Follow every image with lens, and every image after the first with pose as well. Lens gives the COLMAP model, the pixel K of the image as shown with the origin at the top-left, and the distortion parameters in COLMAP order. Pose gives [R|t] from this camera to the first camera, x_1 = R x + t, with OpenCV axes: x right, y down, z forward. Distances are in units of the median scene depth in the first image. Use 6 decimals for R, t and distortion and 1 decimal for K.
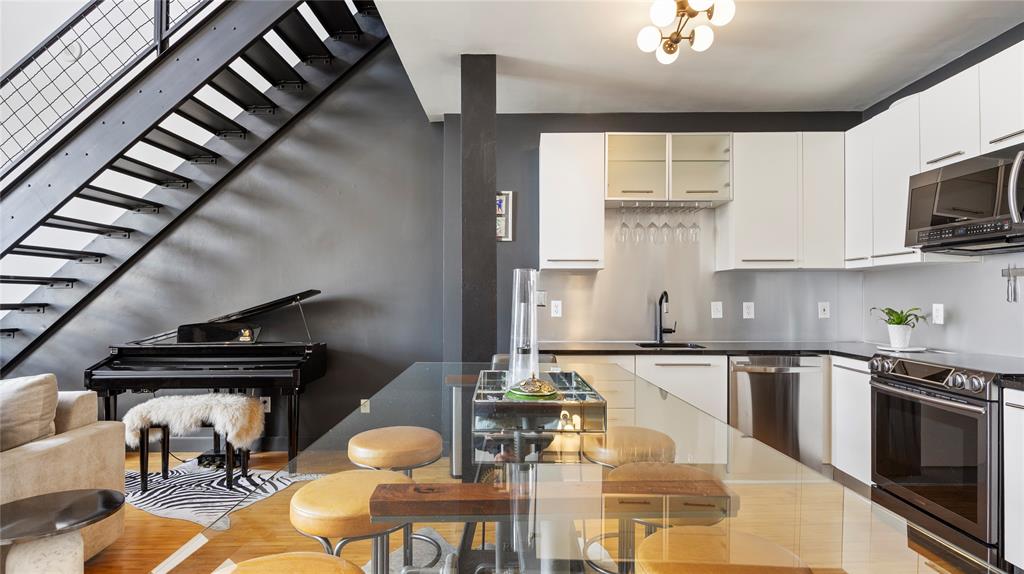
lens RADIAL K [[526.5, 0, 512.0], [0, 526.5, 287.0], [0, 0, 1]] dist [0.001290, -0.000768]
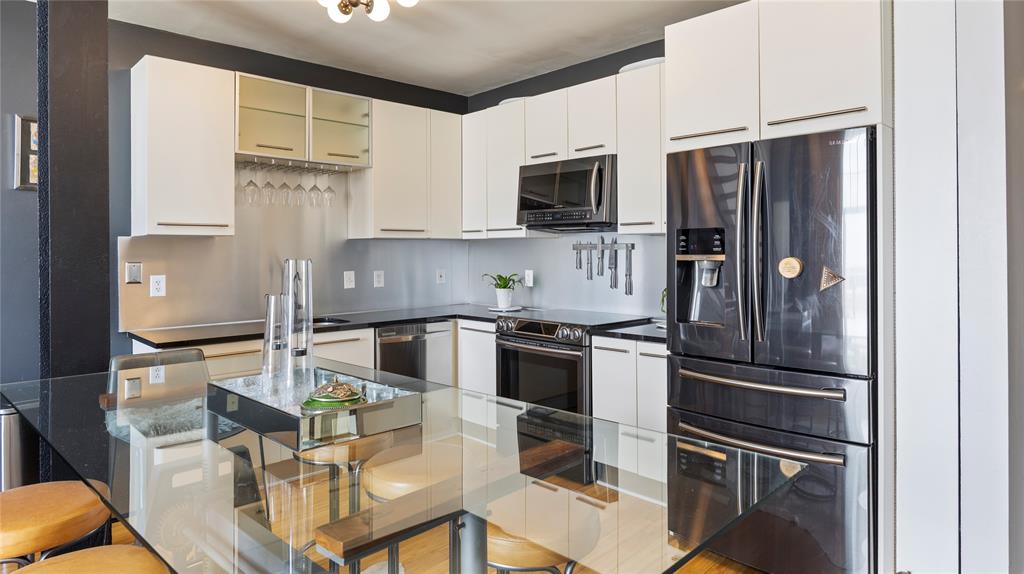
lens RADIAL K [[617.9, 0, 511.0], [0, 617.9, 237.6], [0, 0, 1]] dist [-0.001061, 0.000099]
pose [[0.714783, 0.009678, 0.699279, -0.233579], [-0.007088, 0.999953, -0.006593, -0.034821], [-0.699310, -0.000244, 0.714818, 0.001413]]
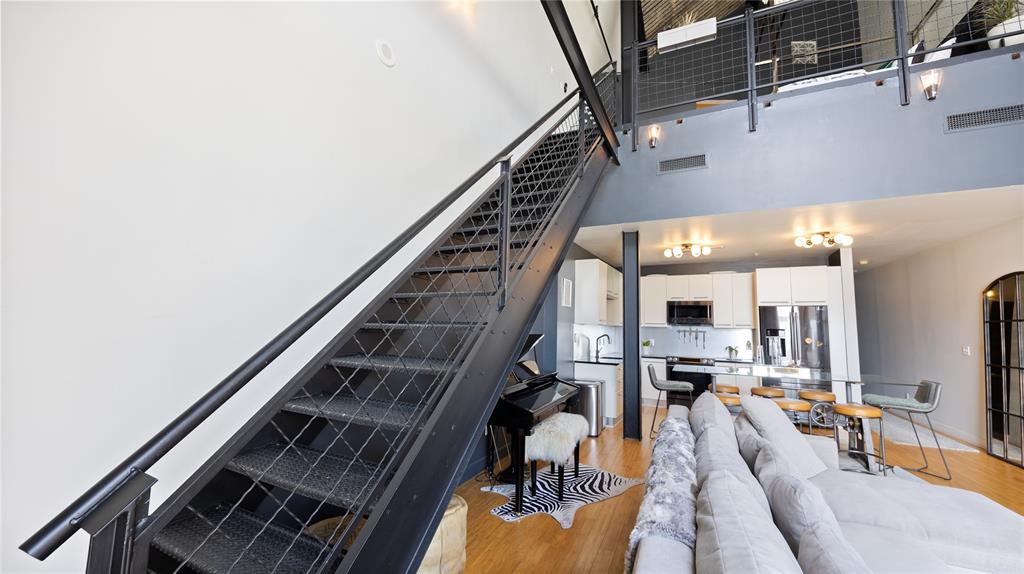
lens RADIAL K [[389.2, 0, 510.7], [0, 389.2, 288.2], [0, 0, 1]] dist [-0.002283, -0.000149]
pose [[0.447107, 0.098034, 0.889092, -1.735192], [-0.037451, 0.995156, -0.090895, -0.031192], [-0.893696, 0.007343, 0.448613, 0.733020]]
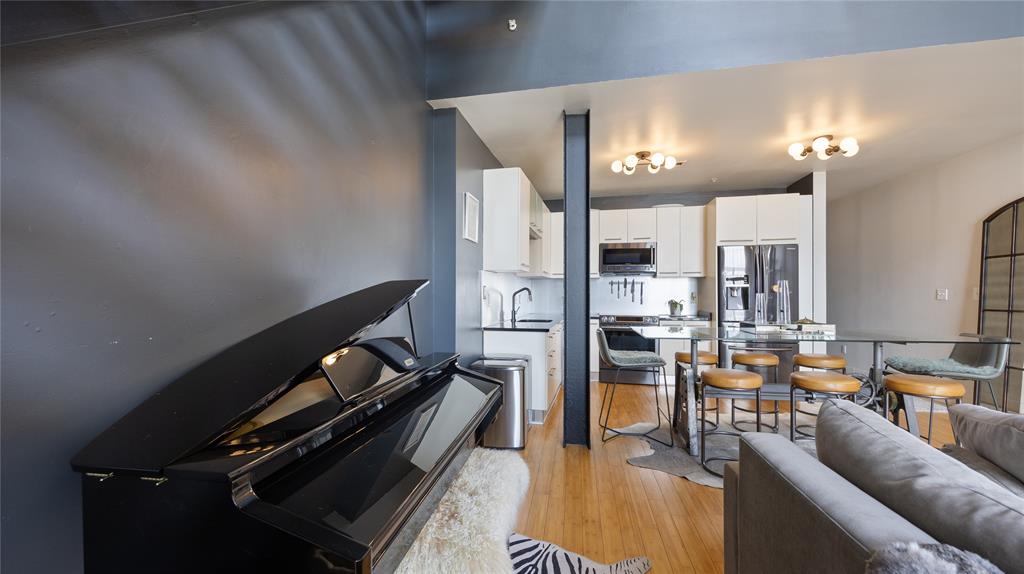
lens RADIAL K [[400.0, 0, 507.1], [0, 400.0, 284.3], [0, 0, 1]] dist [-0.000976, -0.000074]
pose [[0.213856, 0.016394, 0.976728, -1.115909], [-0.013495, 0.999813, -0.013827, 0.014367], [-0.976772, -0.010224, 0.214037, 0.958672]]
